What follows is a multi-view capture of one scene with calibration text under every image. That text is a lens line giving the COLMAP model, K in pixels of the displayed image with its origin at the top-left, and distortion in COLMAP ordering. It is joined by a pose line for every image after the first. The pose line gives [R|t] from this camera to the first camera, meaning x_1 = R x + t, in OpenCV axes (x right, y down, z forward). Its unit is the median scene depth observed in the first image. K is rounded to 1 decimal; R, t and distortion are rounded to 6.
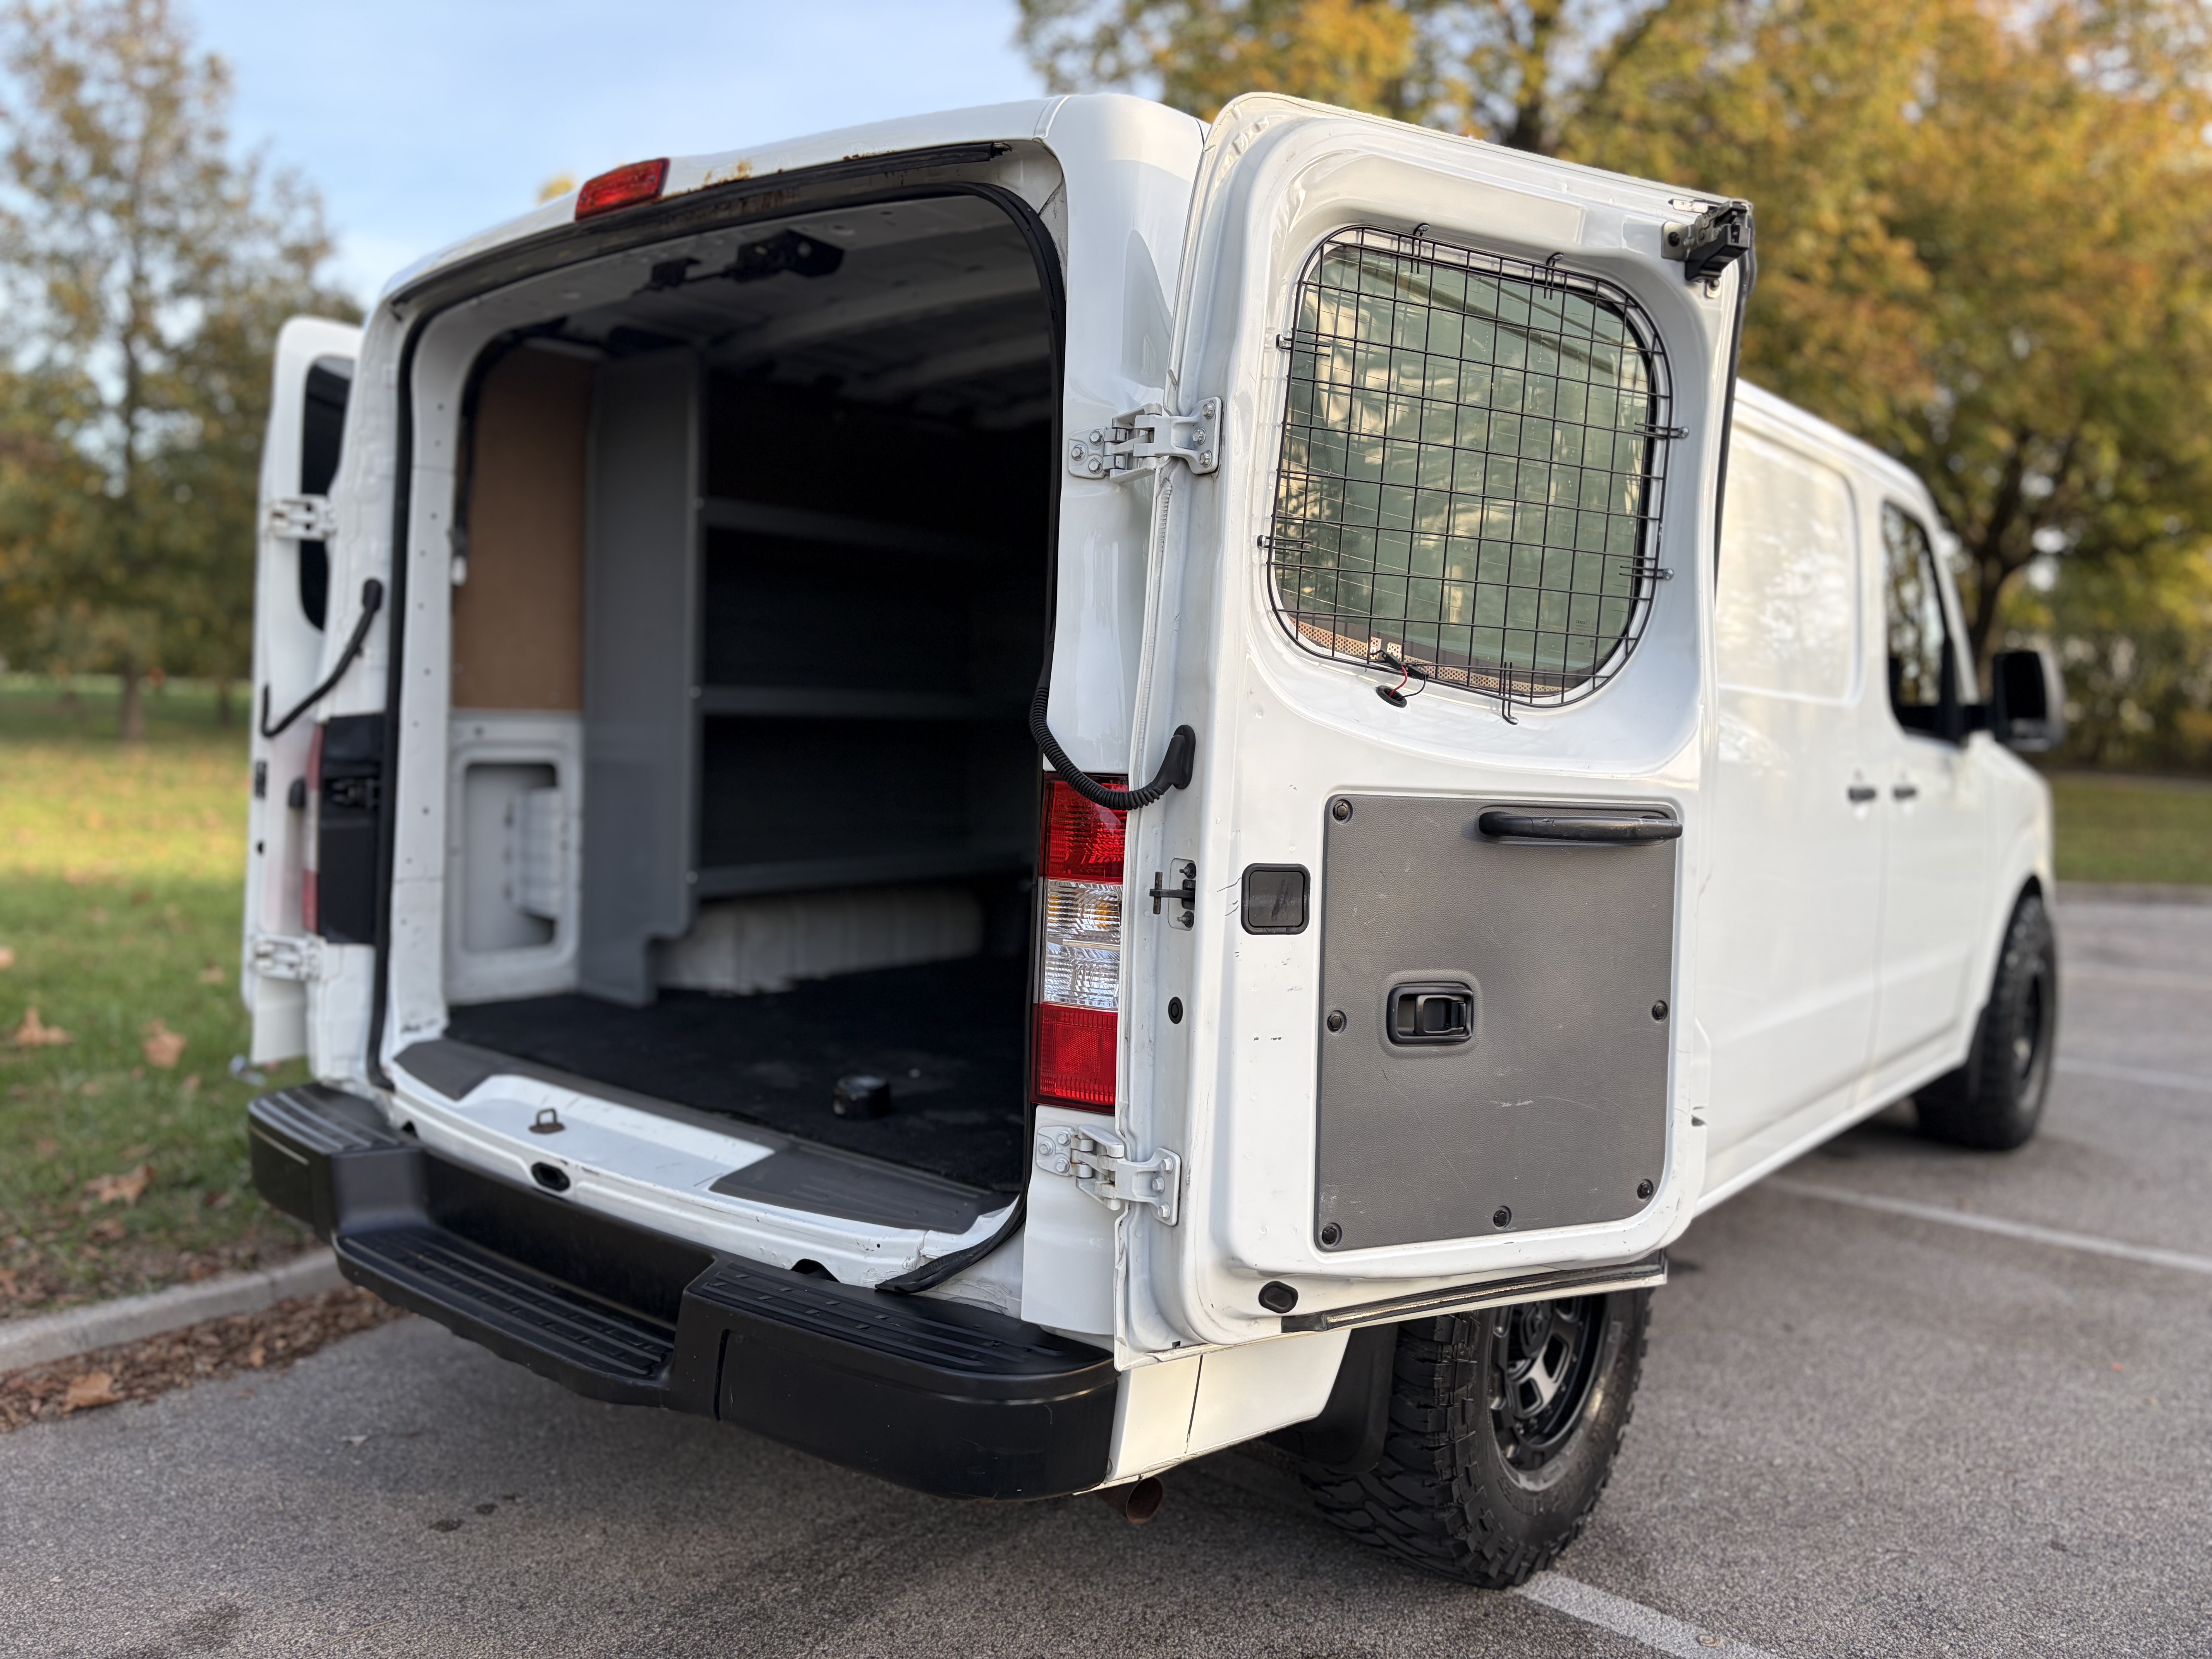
lens RADIAL K [[1665.4, 0, 1106.0], [0, 1665.4, 829.5], [0, 0, 1]] dist [0.157187, -0.185132]
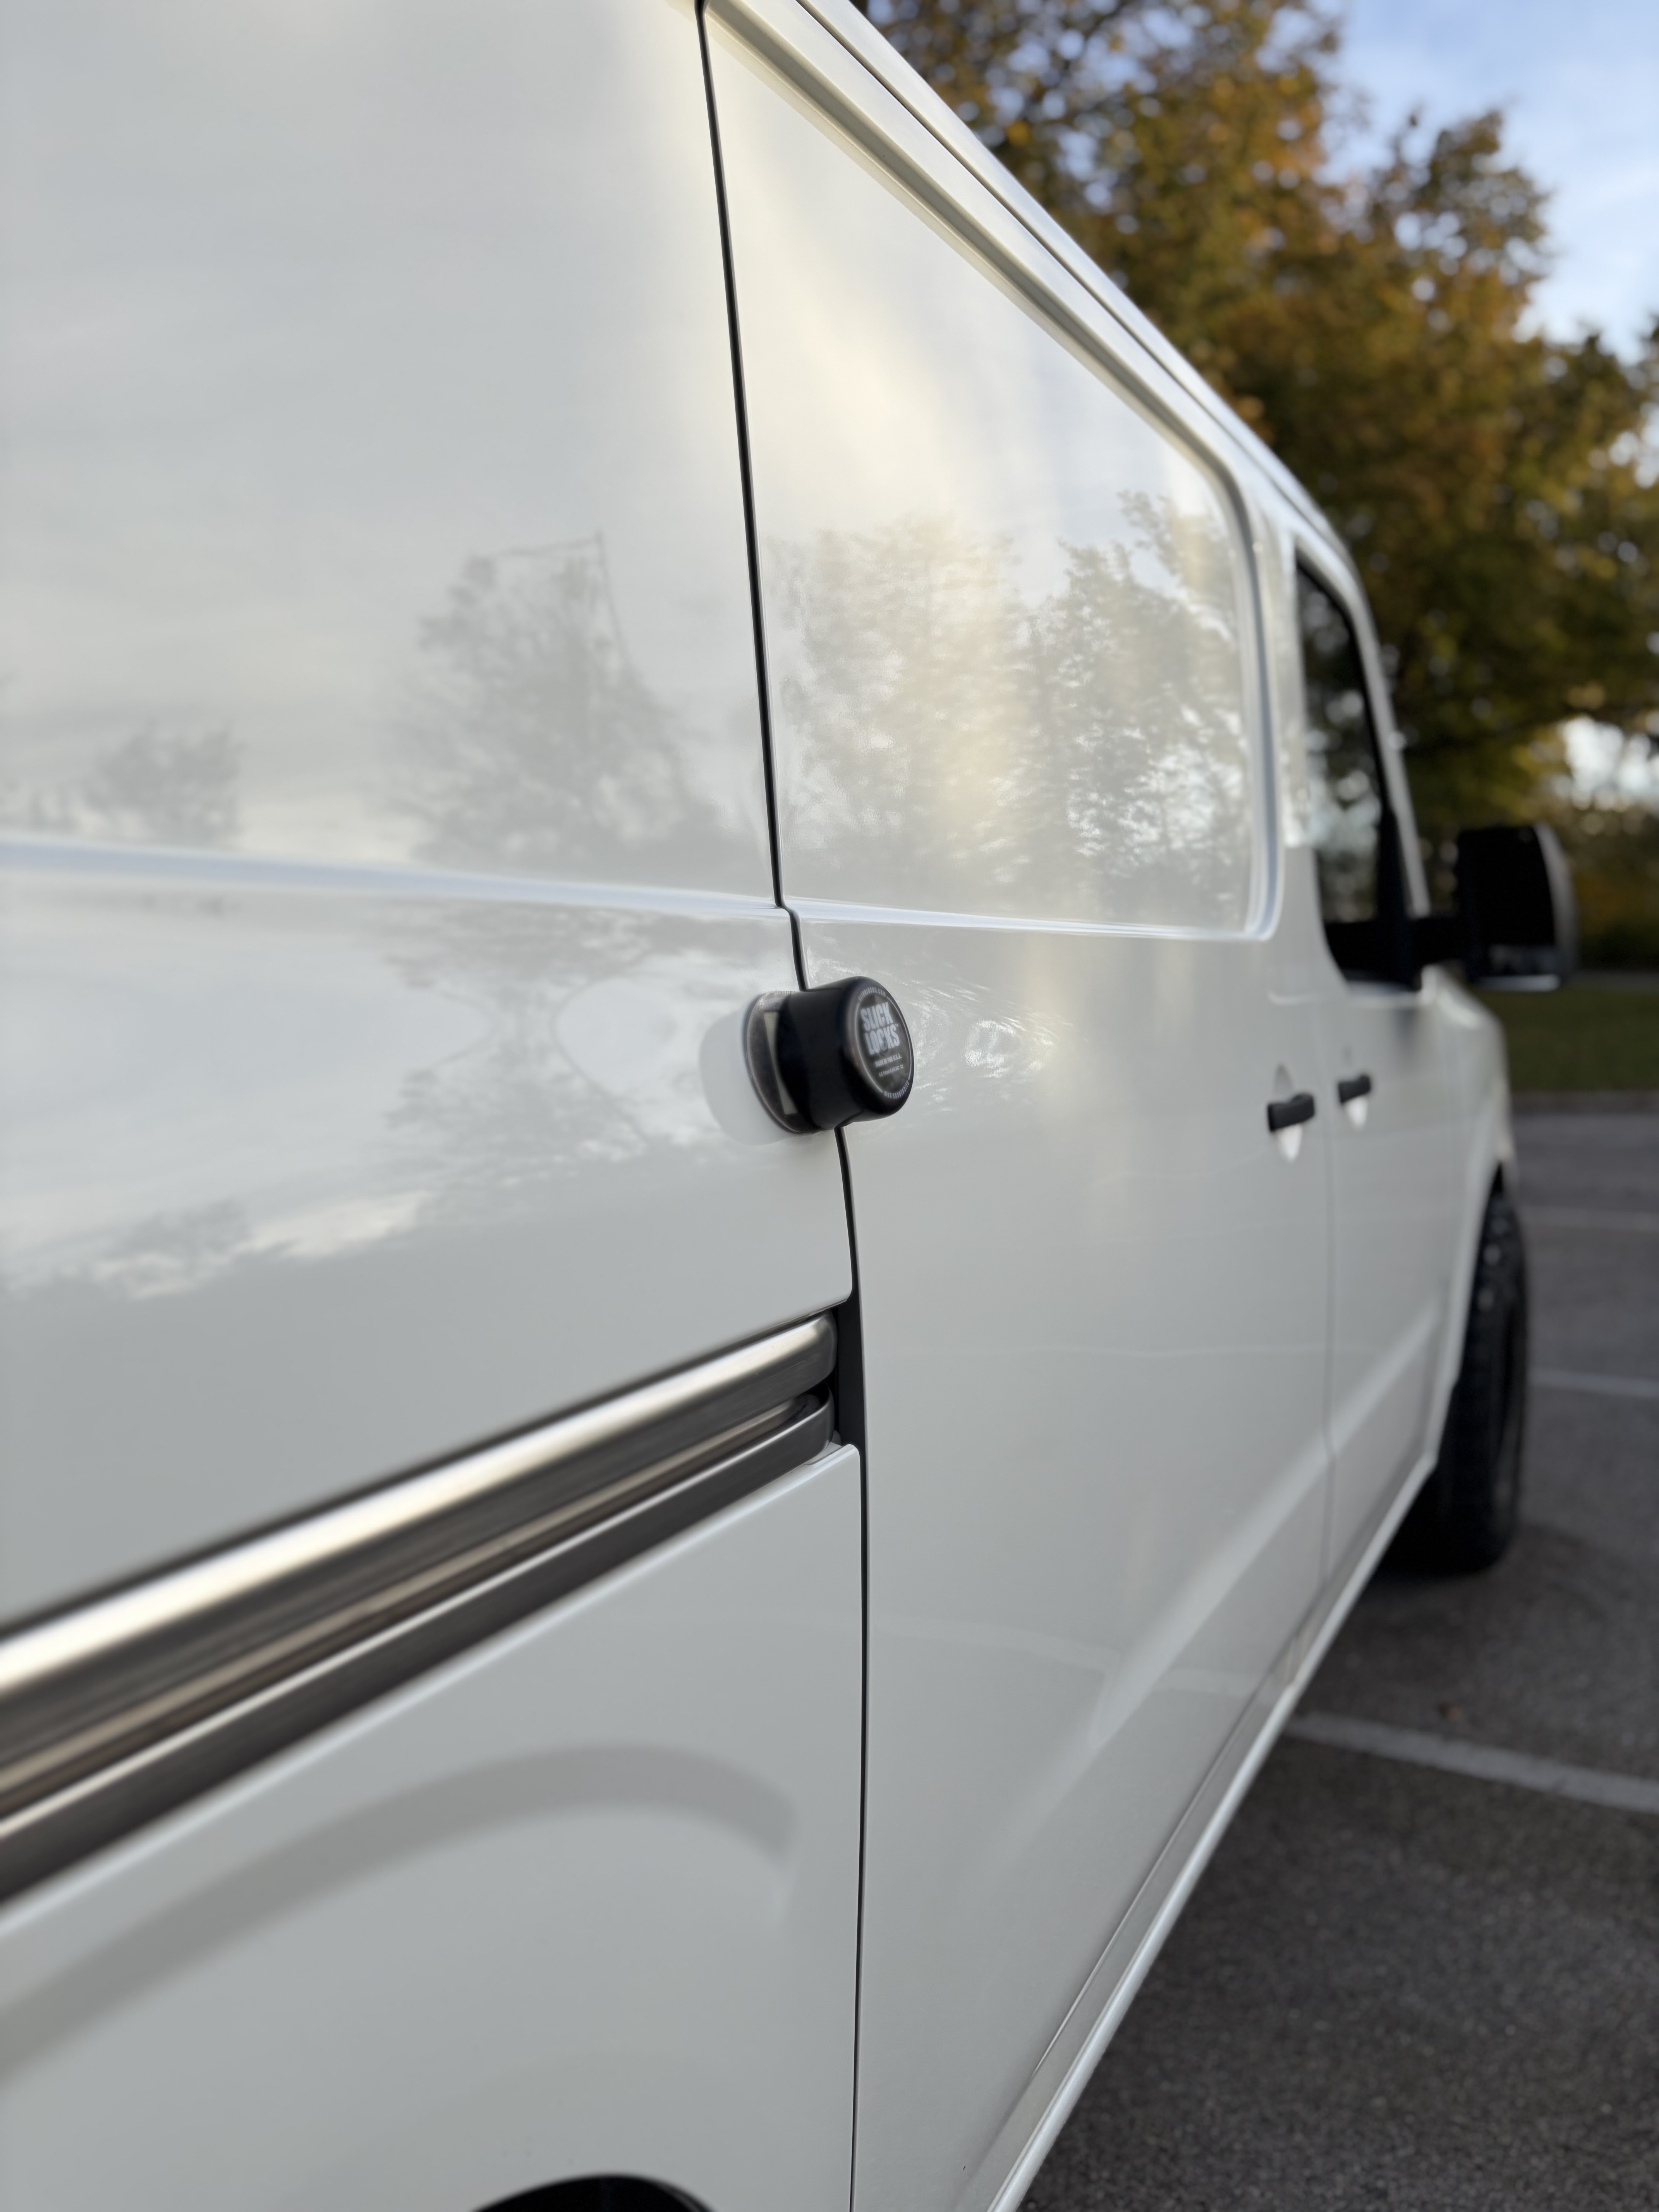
lens RADIAL K [[1665.4, 0, 829.5], [0, 1665.4, 1106.0], [0, 0, 1]] dist [0.157187, -0.185132]
pose [[0.981246, -0.063487, 0.182007, 0.059002], [0.058132, 0.997709, 0.034611, -0.013974], [-0.183787, -0.023382, 0.982688, 0.145428]]
